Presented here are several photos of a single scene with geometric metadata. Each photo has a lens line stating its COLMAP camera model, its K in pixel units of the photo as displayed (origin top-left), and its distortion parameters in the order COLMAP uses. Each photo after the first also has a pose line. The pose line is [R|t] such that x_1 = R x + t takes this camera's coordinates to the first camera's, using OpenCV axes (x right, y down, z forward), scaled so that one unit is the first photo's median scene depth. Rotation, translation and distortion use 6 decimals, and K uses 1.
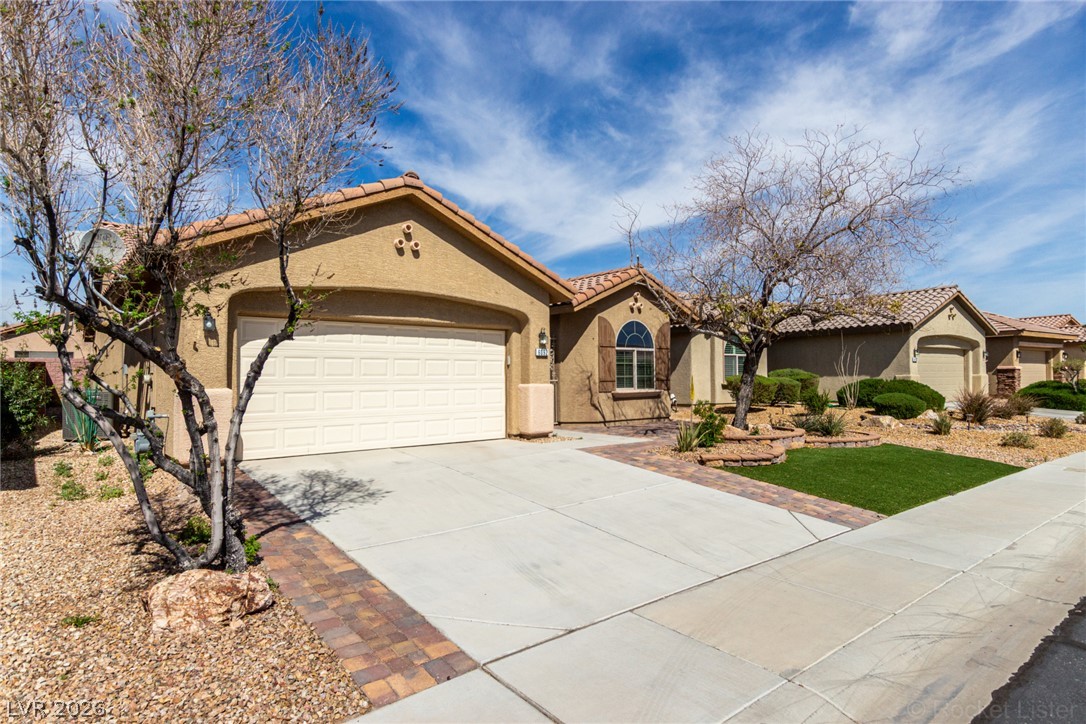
lens RADIAL K [[588.2, 0, 543.0], [0, 588.2, 362.0], [0, 0, 1]] dist [0.002483, 0.000009]
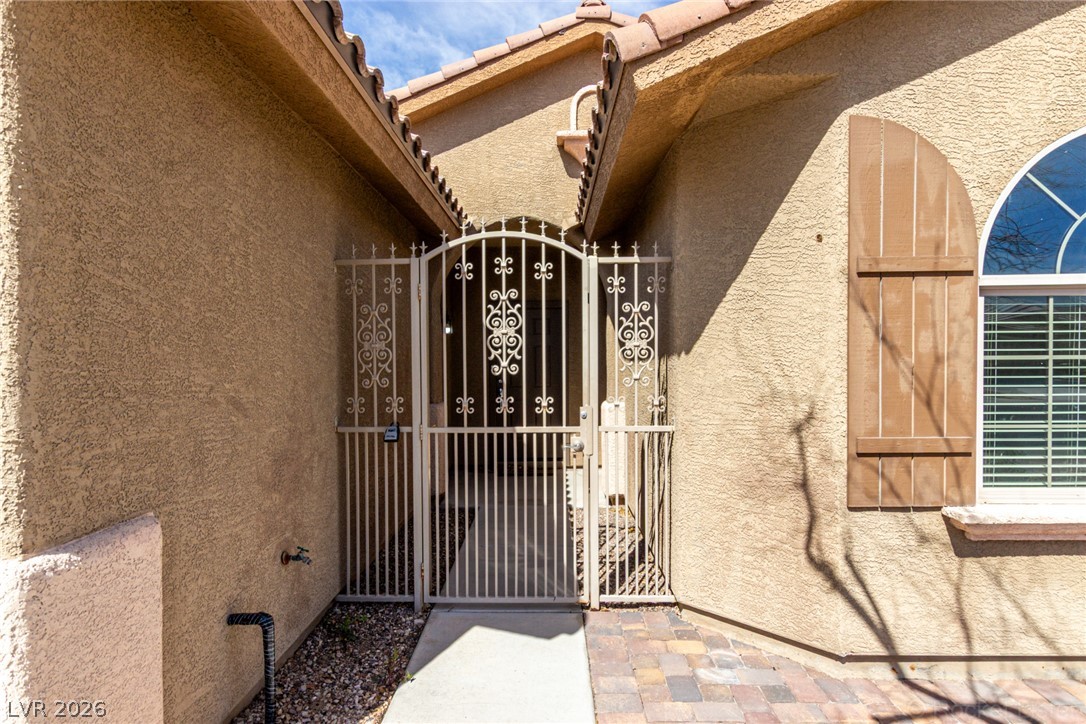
lens RADIAL K [[588.2, 0, 543.0], [0, 588.2, 362.0], [0, 0, 1]] dist [0.002483, 0.000009]
pose [[0.759810, 0.010446, -0.650061, 0.140412], [0.019701, 0.999042, 0.039081, -0.006934], [0.649847, -0.042501, 0.758876, 0.762928]]
